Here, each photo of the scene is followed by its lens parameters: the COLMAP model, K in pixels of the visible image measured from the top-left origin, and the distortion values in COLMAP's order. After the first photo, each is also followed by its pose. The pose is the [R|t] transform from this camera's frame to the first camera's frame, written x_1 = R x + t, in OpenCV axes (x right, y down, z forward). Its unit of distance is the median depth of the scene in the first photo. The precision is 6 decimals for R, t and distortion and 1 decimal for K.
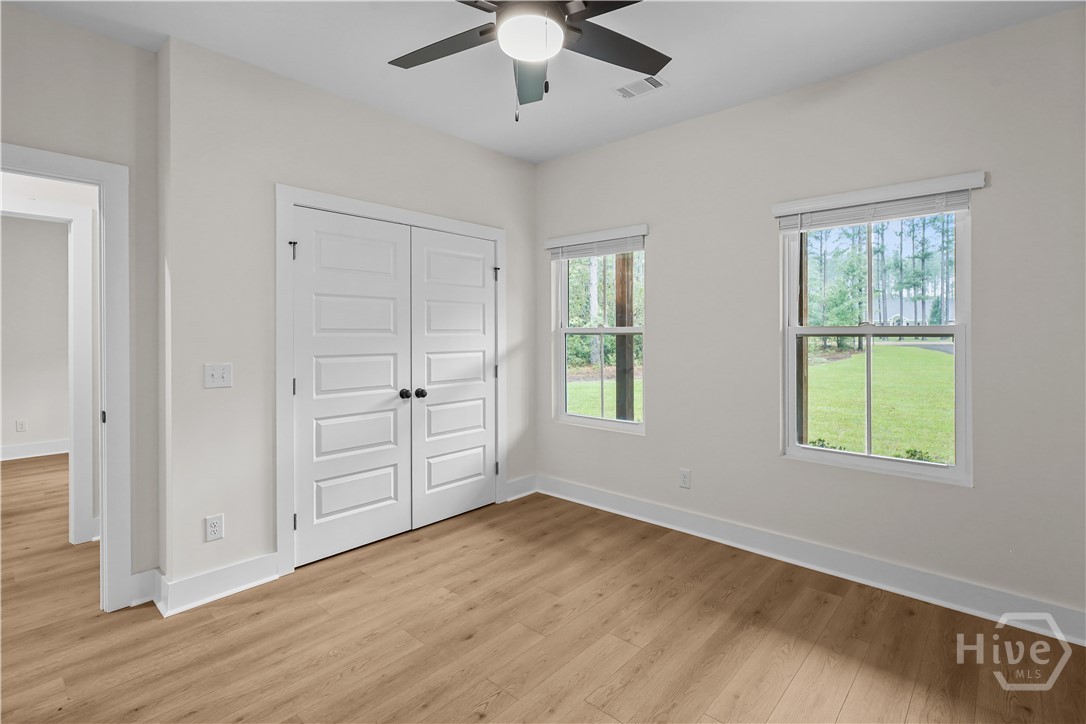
lens RADIAL K [[512.7, 0, 558.6], [0, 512.7, 339.2], [0, 0, 1]] dist [0.001103, 0.000623]
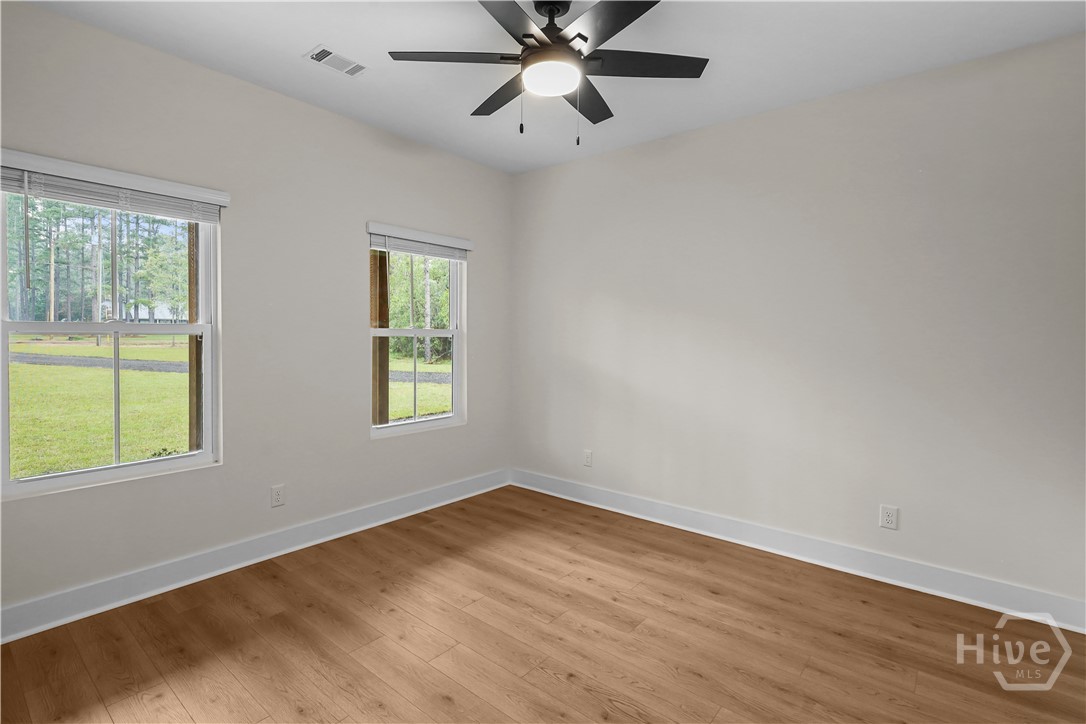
lens RADIAL K [[512.7, 0, 546.3], [0, 512.7, 335.4], [0, 0, 1]] dist [0.001103, 0.000623]
pose [[-0.027253, -0.004191, 0.999620, -0.775377], [-0.000516, 0.999991, 0.004178, -0.012657], [-0.999628, -0.000402, -0.027254, 0.659120]]
